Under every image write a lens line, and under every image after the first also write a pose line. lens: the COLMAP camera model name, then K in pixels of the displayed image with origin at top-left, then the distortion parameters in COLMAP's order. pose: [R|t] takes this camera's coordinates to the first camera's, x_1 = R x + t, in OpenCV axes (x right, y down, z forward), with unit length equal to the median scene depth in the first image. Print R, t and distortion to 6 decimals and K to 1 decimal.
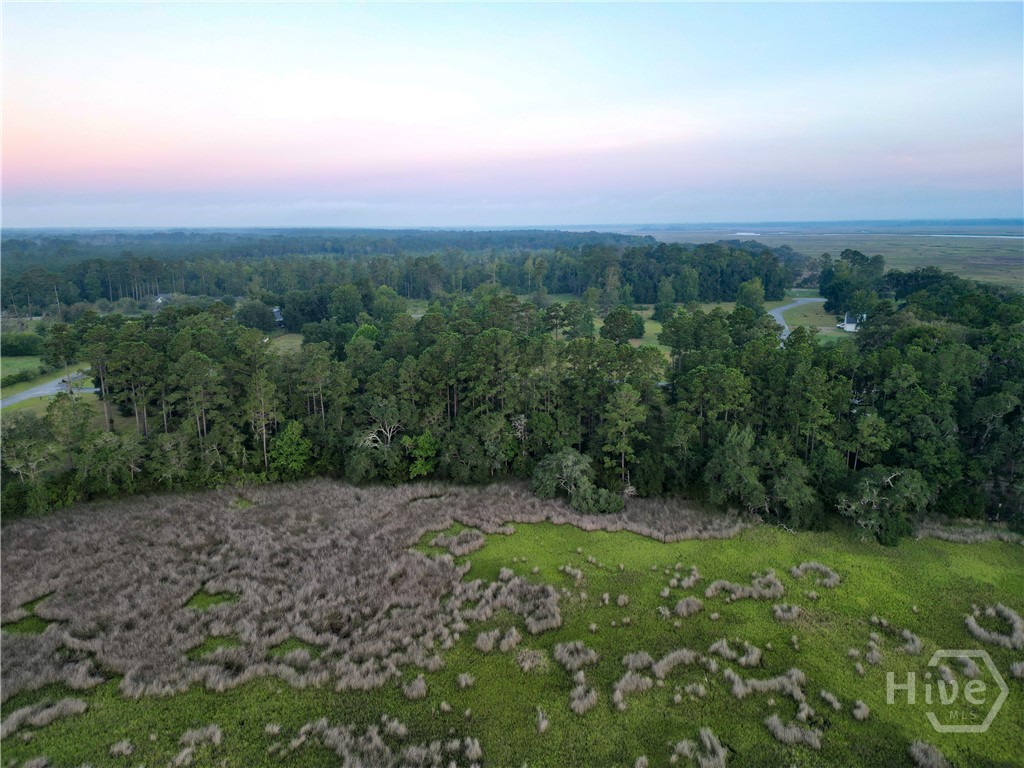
lens RADIAL K [[714.0, 0, 512.0], [0, 714.0, 384.0], [0, 0, 1]] dist [0.097697, -0.120430]
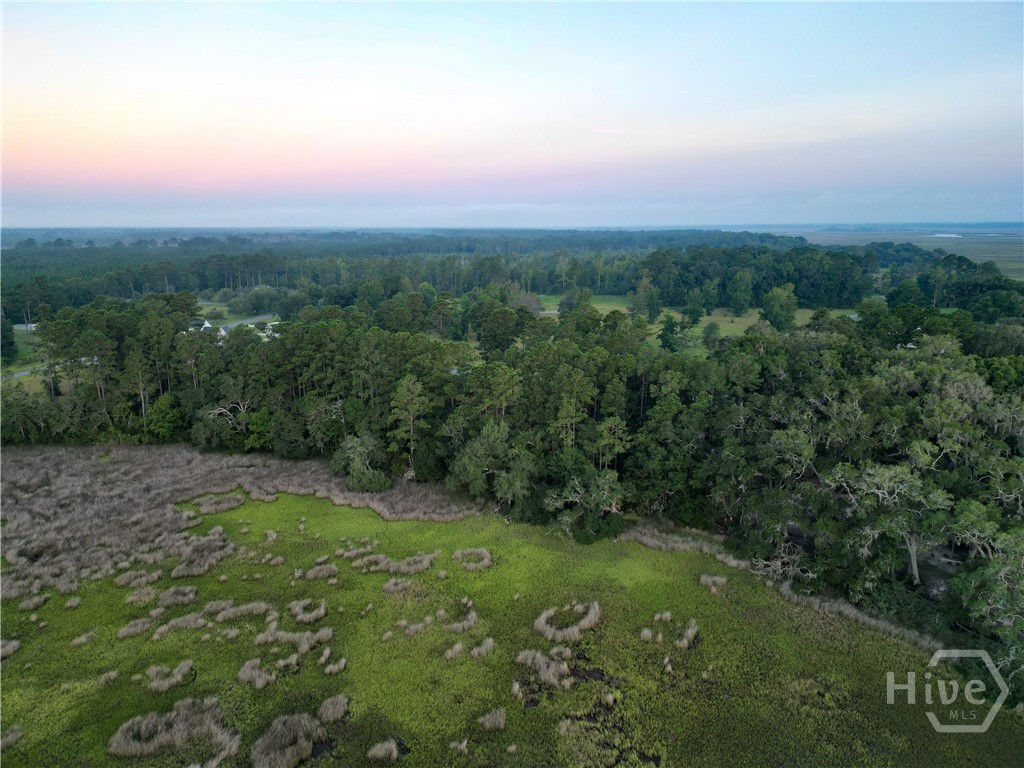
lens RADIAL K [[714.0, 0, 512.0], [0, 714.0, 384.0], [0, 0, 1]] dist [0.097697, -0.120430]
pose [[0.969775, 0.056417, -0.237387, 0.533880], [-0.056444, 0.998383, 0.006690, -0.003018], [0.237381, 0.006912, 0.971392, -0.008058]]
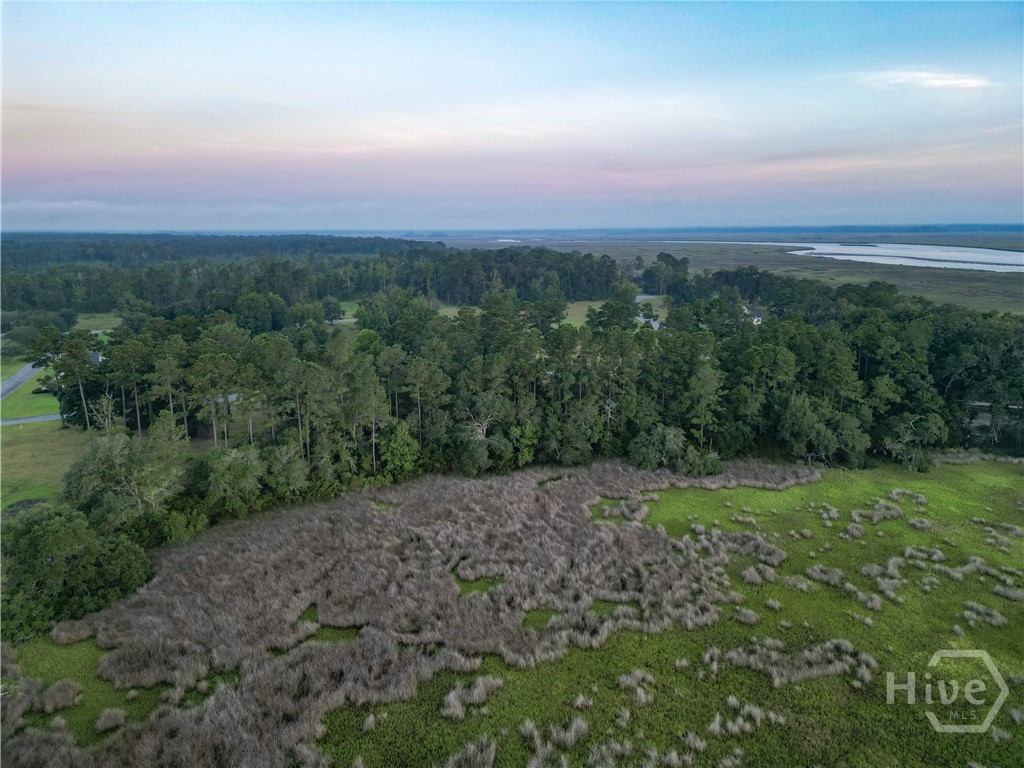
lens RADIAL K [[714.0, 0, 512.0], [0, 714.0, 384.0], [0, 0, 1]] dist [0.097697, -0.120430]
pose [[0.943867, -0.068142, 0.323221, -0.490123], [0.070745, 0.997488, 0.003703, 0.004937], [-0.322661, 0.019371, 0.946316, -0.004004]]
